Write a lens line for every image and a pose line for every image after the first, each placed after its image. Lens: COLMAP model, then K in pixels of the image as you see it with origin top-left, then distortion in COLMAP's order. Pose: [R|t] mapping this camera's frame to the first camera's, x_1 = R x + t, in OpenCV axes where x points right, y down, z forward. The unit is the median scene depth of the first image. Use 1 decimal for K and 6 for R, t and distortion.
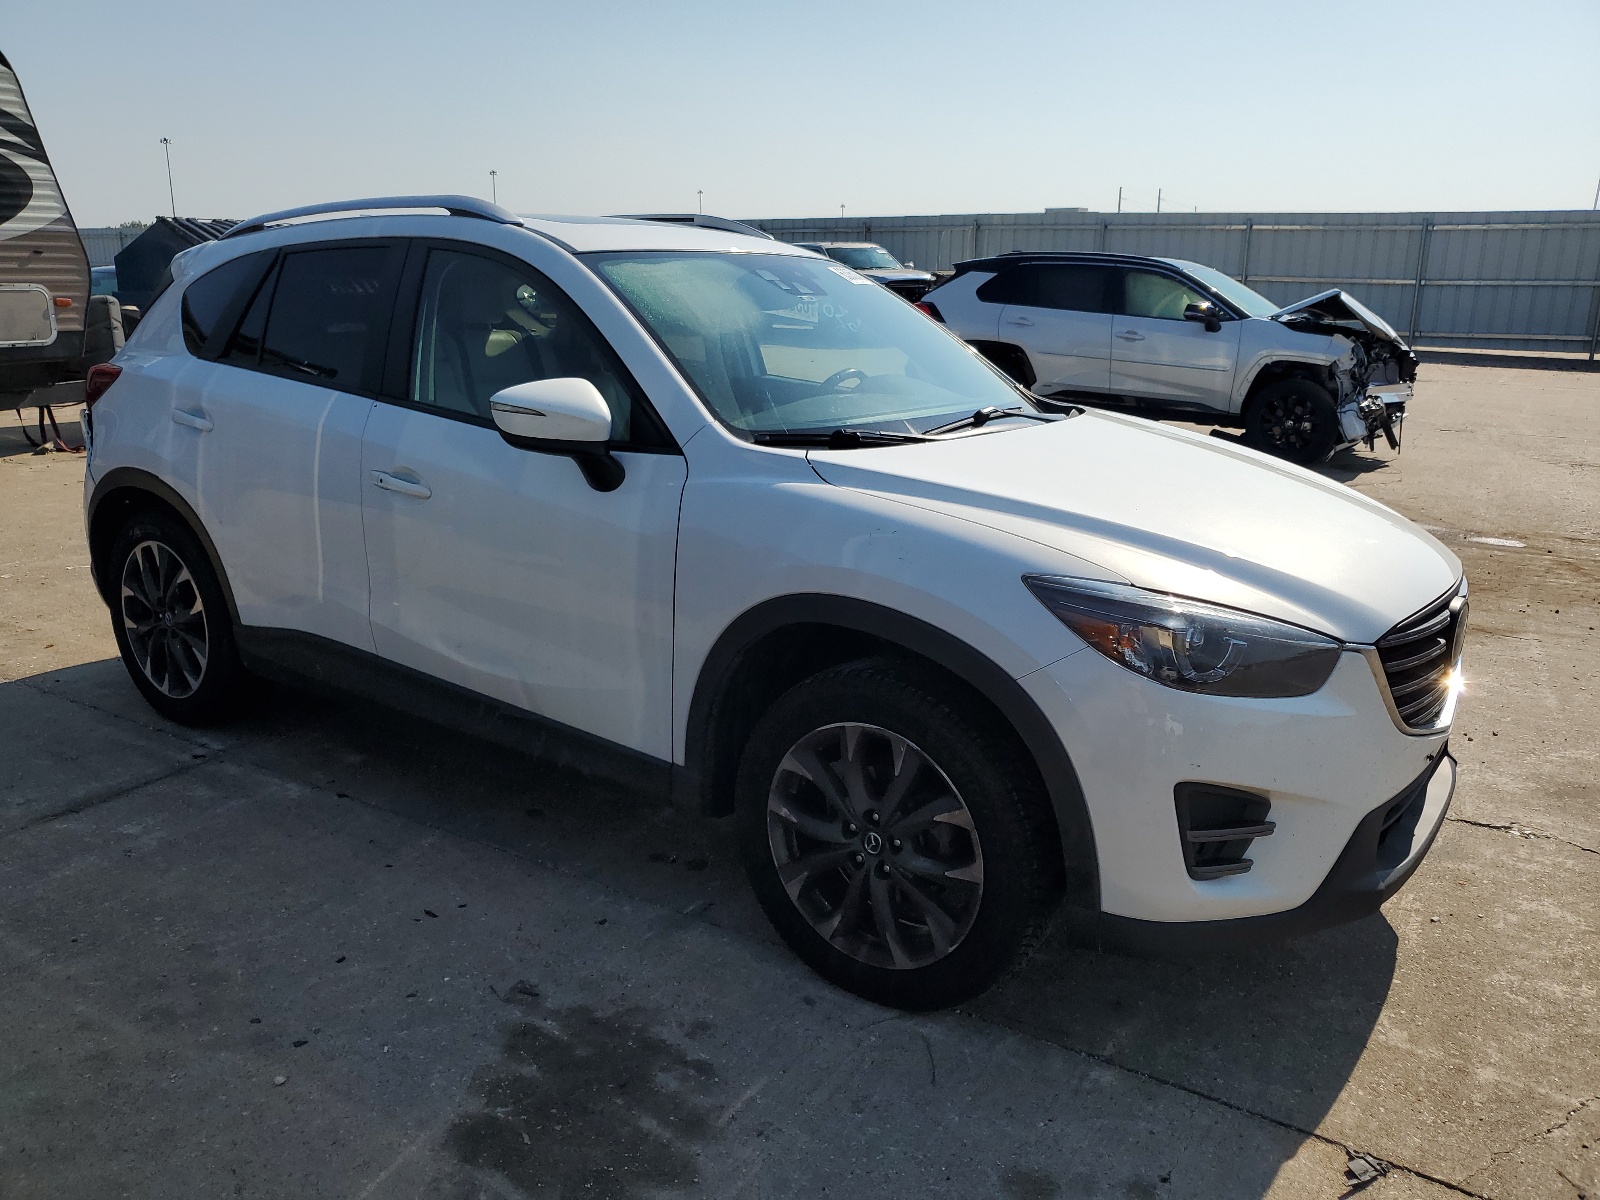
lens RADIAL K [[1251.5, 0, 799.9], [0, 1251.5, 604.0], [0, 0, 1]] dist [0.009961, 0.013581]
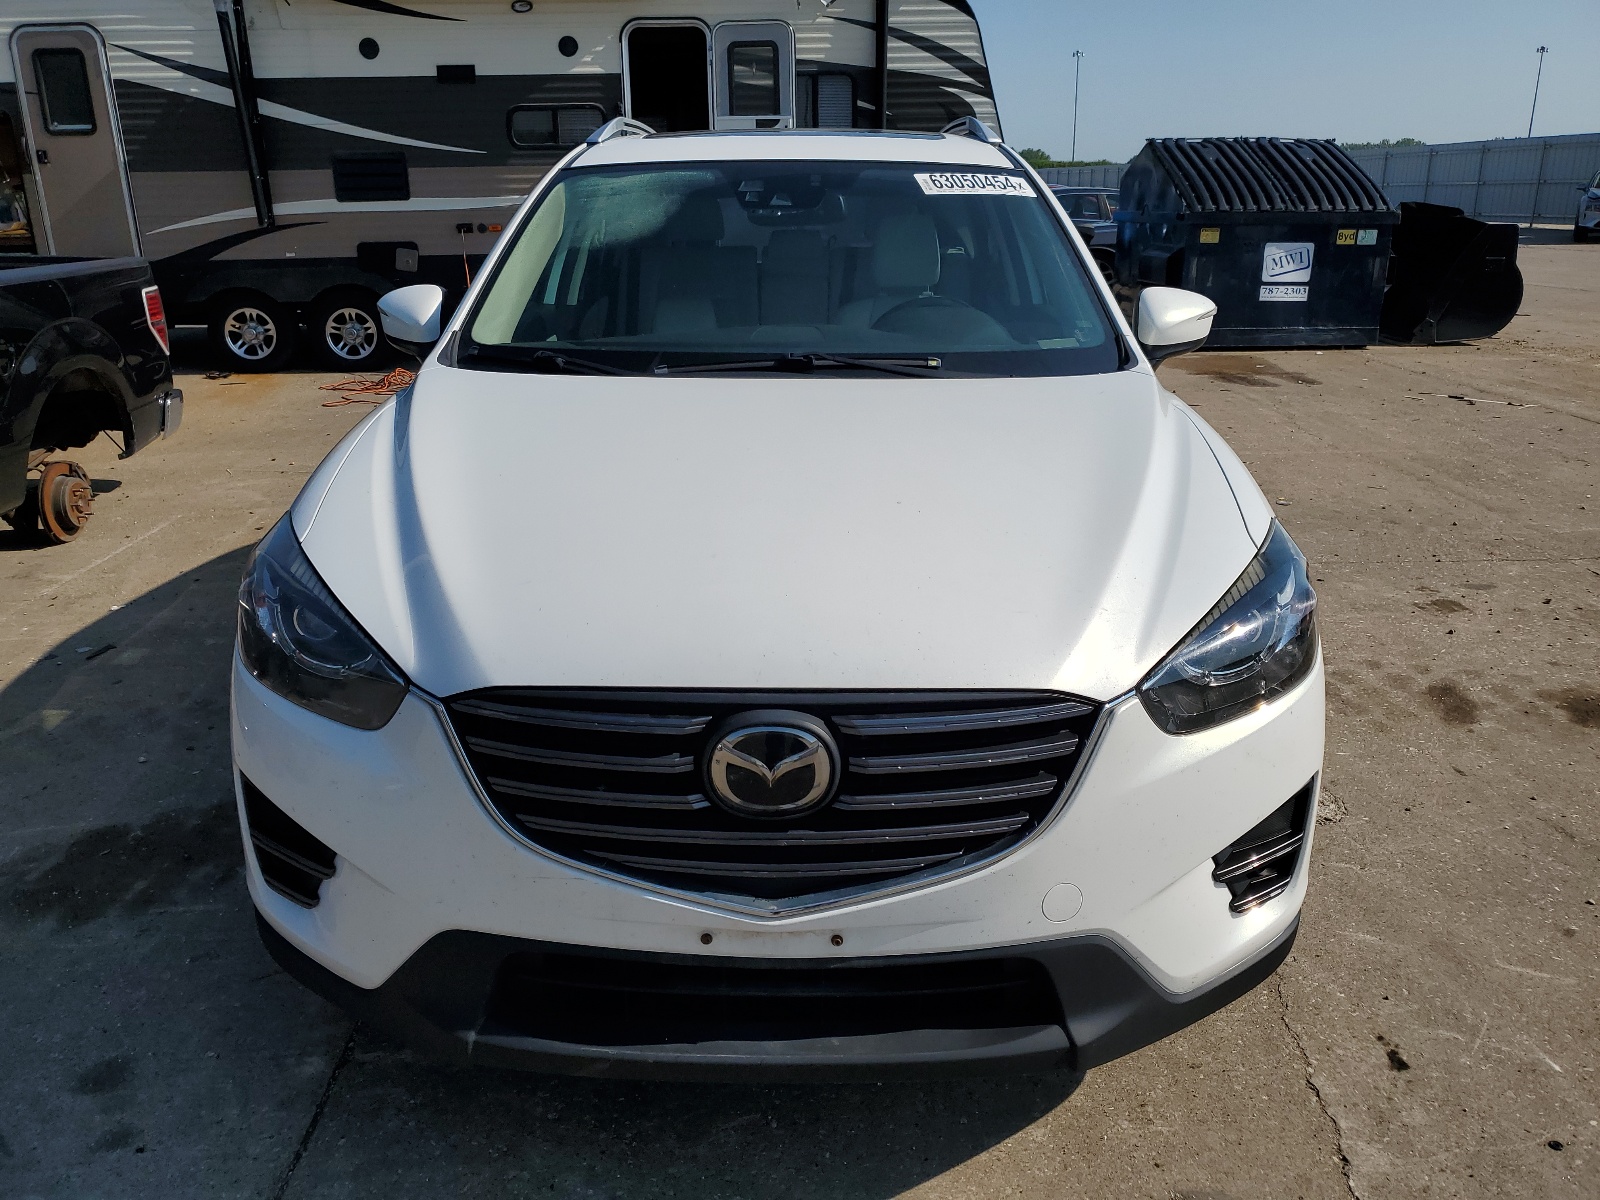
lens RADIAL K [[1251.5, 0, 801.3], [0, 1251.5, 599.2], [0, 0, 1]] dist [0.009961, 0.013581]
pose [[0.567619, 0.232364, -0.789820, 0.773717], [-0.189389, 0.970469, 0.149402, -0.109145], [0.801212, 0.064780, 0.594864, 0.517818]]
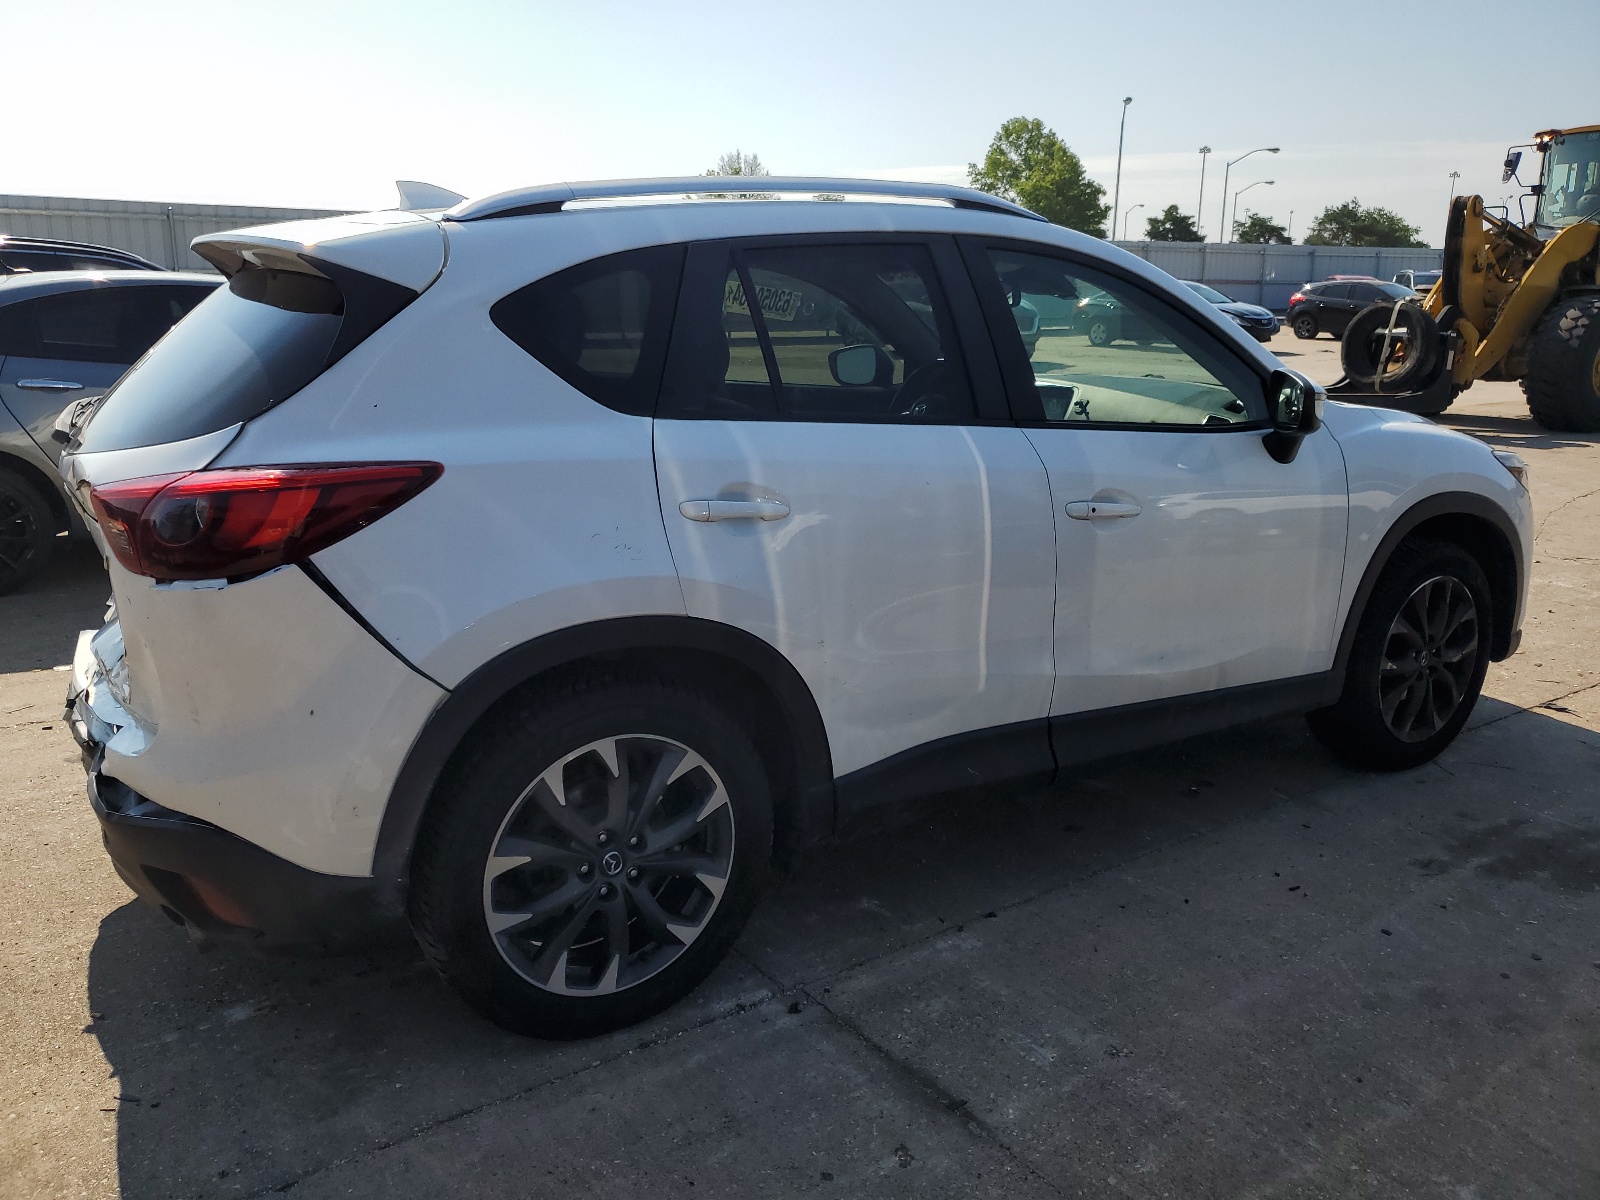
lens RADIAL K [[1251.5, 0, 799.5], [0, 1251.5, 593.0], [0, 0, 1]] dist [0.009961, 0.013581]
pose [[0.374227, -0.234786, 0.897123, -1.161344], [0.238361, 0.959268, 0.151620, -0.213896], [-0.896180, 0.157098, 0.414948, 0.786619]]
